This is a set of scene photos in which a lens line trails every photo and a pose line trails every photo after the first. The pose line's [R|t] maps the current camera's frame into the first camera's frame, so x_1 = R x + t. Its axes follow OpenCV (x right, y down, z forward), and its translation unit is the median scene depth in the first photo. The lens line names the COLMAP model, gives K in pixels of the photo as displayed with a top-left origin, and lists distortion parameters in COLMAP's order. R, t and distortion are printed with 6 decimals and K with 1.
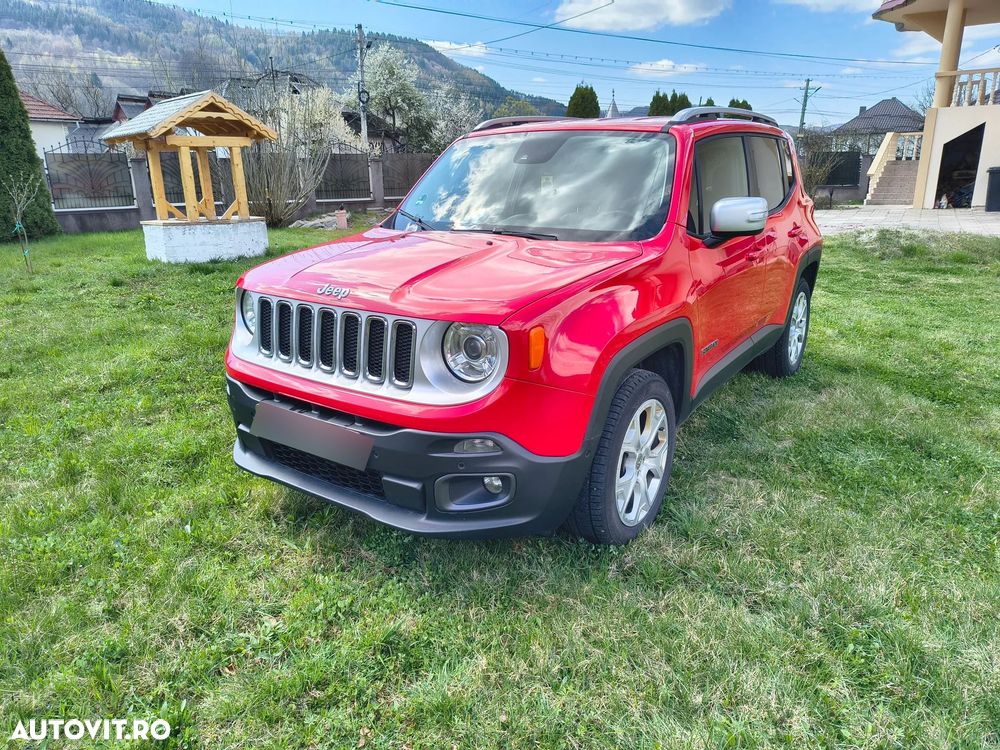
lens RADIAL K [[715.1, 0, 507.8], [0, 715.1, 374.7], [0, 0, 1]] dist [0.040330, -0.041098]
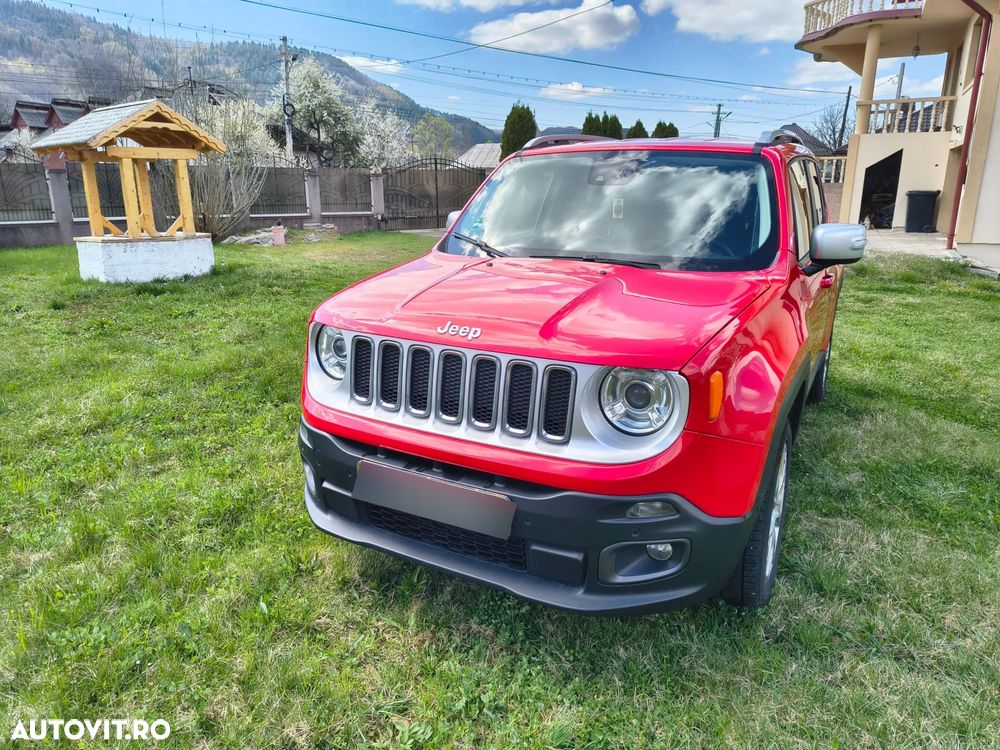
lens RADIAL K [[715.1, 0, 501.8], [0, 715.1, 370.7], [0, 0, 1]] dist [0.040330, -0.041098]
pose [[0.994371, -0.013275, 0.105117, -0.179663], [0.016045, 0.999545, -0.025556, -0.028272], [-0.104729, 0.027099, 0.994131, 0.084373]]
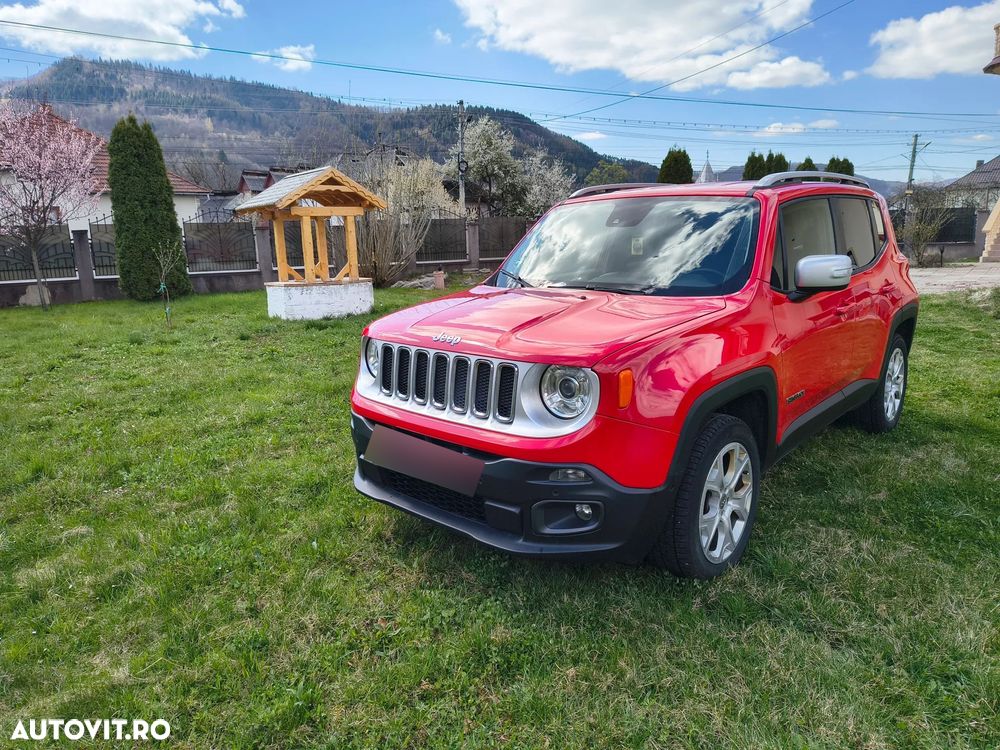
lens RADIAL K [[715.1, 0, 495.1], [0, 715.1, 376.9], [0, 0, 1]] dist [0.040330, -0.041098]
pose [[0.989939, 0.014637, -0.140738, -0.002068], [-0.025629, 0.996732, -0.076610, 0.019760], [0.139157, 0.079446, 0.987078, -0.076586]]
